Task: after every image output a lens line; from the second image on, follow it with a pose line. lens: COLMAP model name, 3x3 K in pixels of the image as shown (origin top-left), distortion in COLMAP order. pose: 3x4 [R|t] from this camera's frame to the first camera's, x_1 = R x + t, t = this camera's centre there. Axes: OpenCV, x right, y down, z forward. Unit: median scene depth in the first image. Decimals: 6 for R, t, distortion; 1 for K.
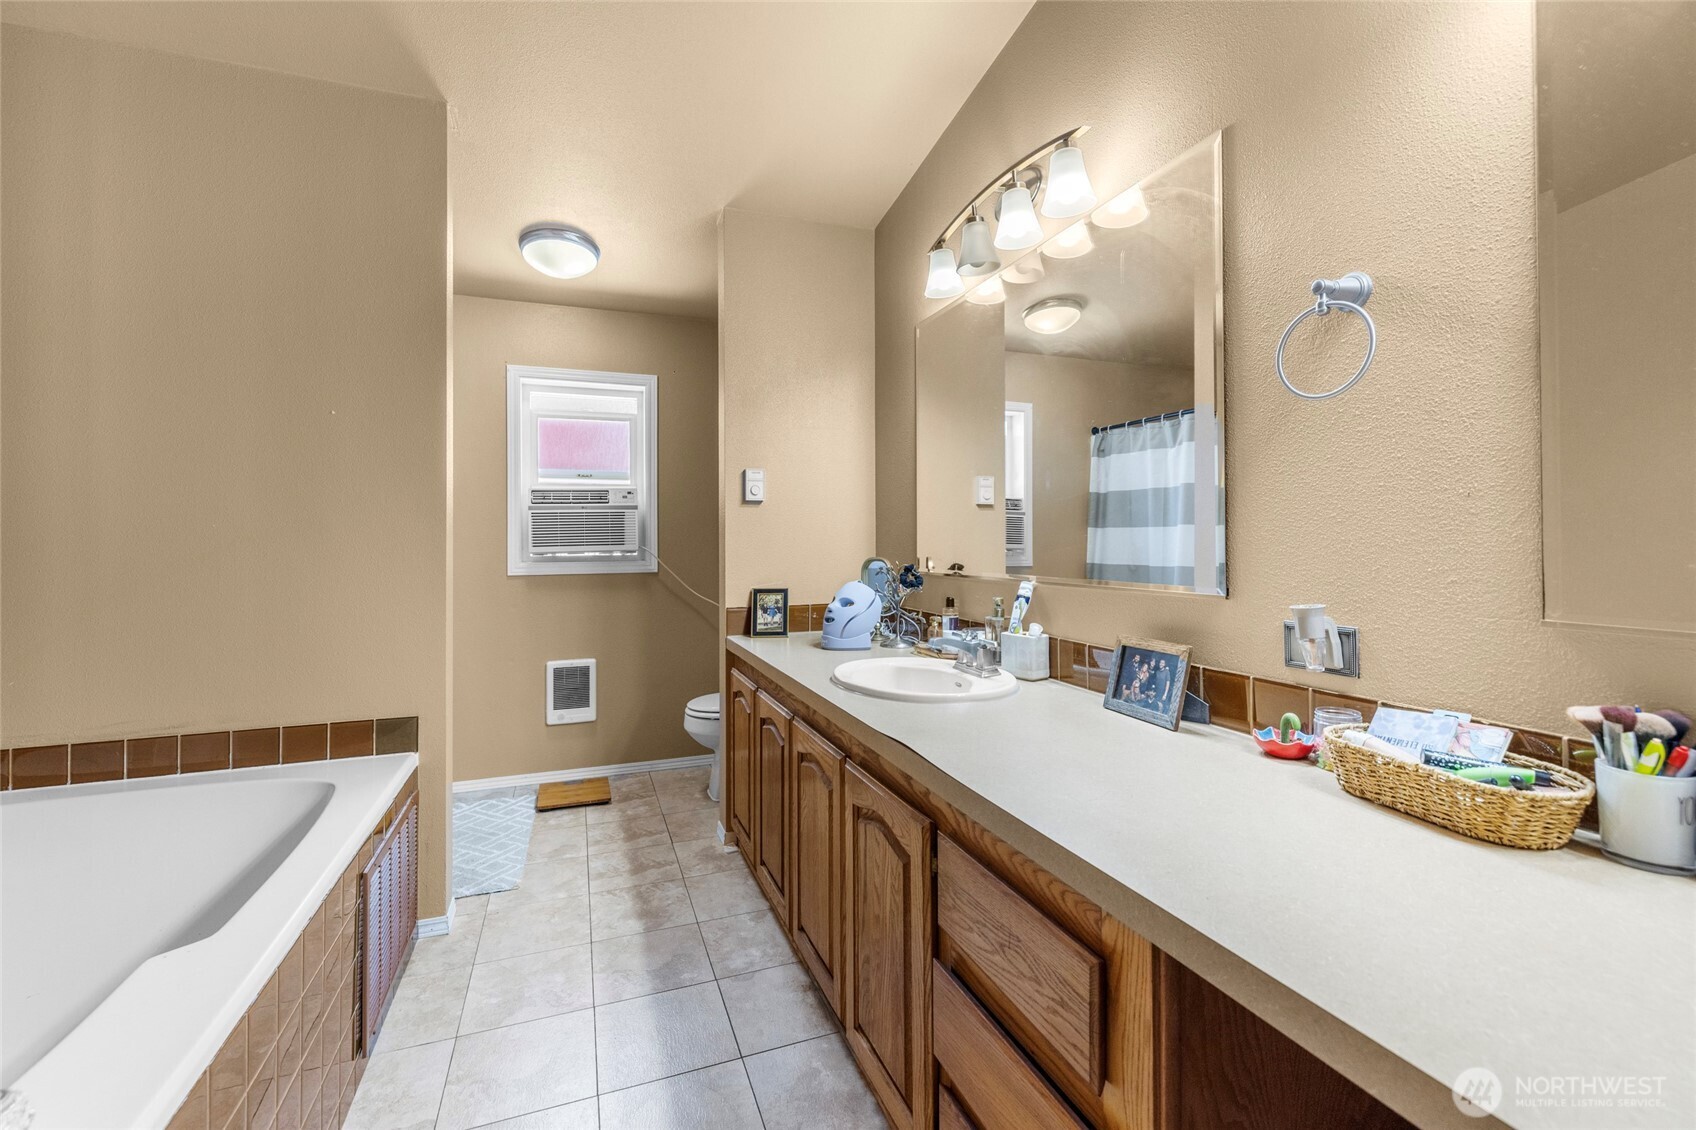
lens RADIAL K [[721.3, 0, 839.8], [0, 721.3, 549.7], [0, 0, 1]] dist [-0.000046, -0.000031]
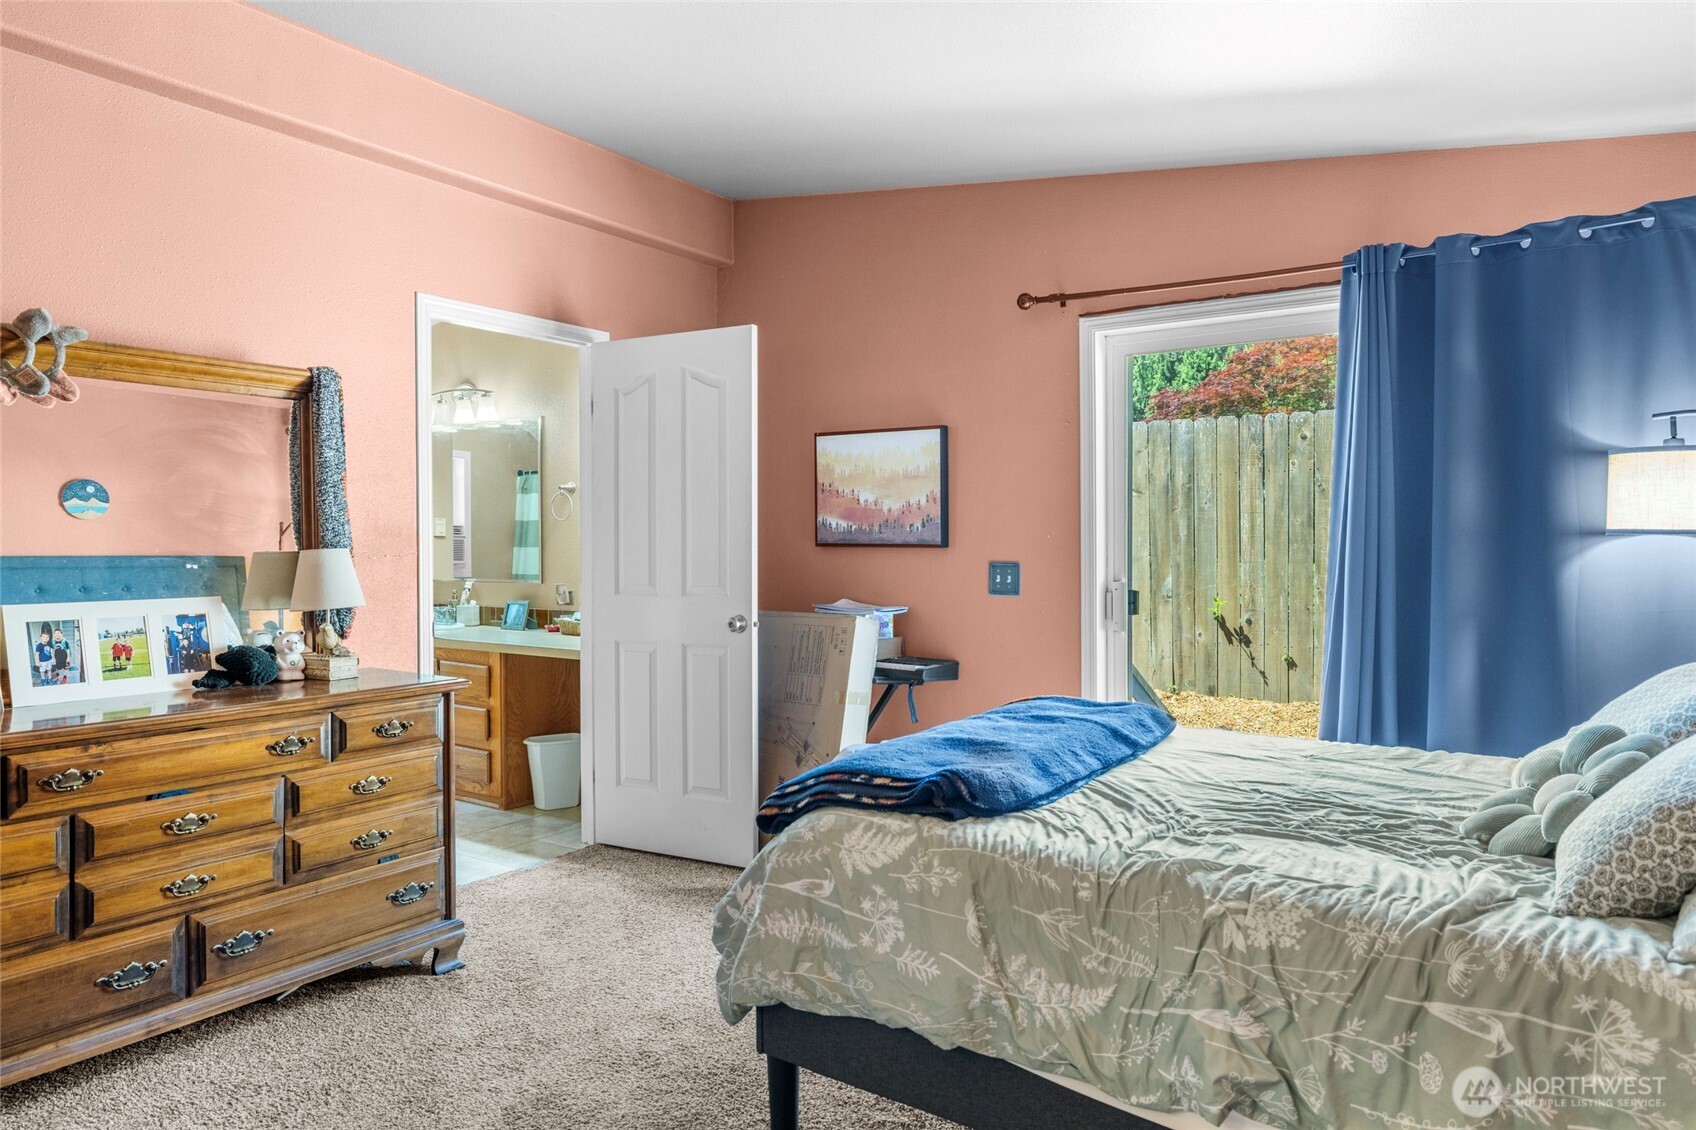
lens RADIAL K [[1074.9, 0, 846.0], [0, 1074.9, 558.3], [0, 0, 1]] dist [-0.004961, -0.000319]
pose [[0.827821, -0.003108, 0.560984, -0.616212], [0.002562, 0.999995, 0.001759, -0.027011], [-0.560987, -0.000019, 0.827825, -2.318308]]
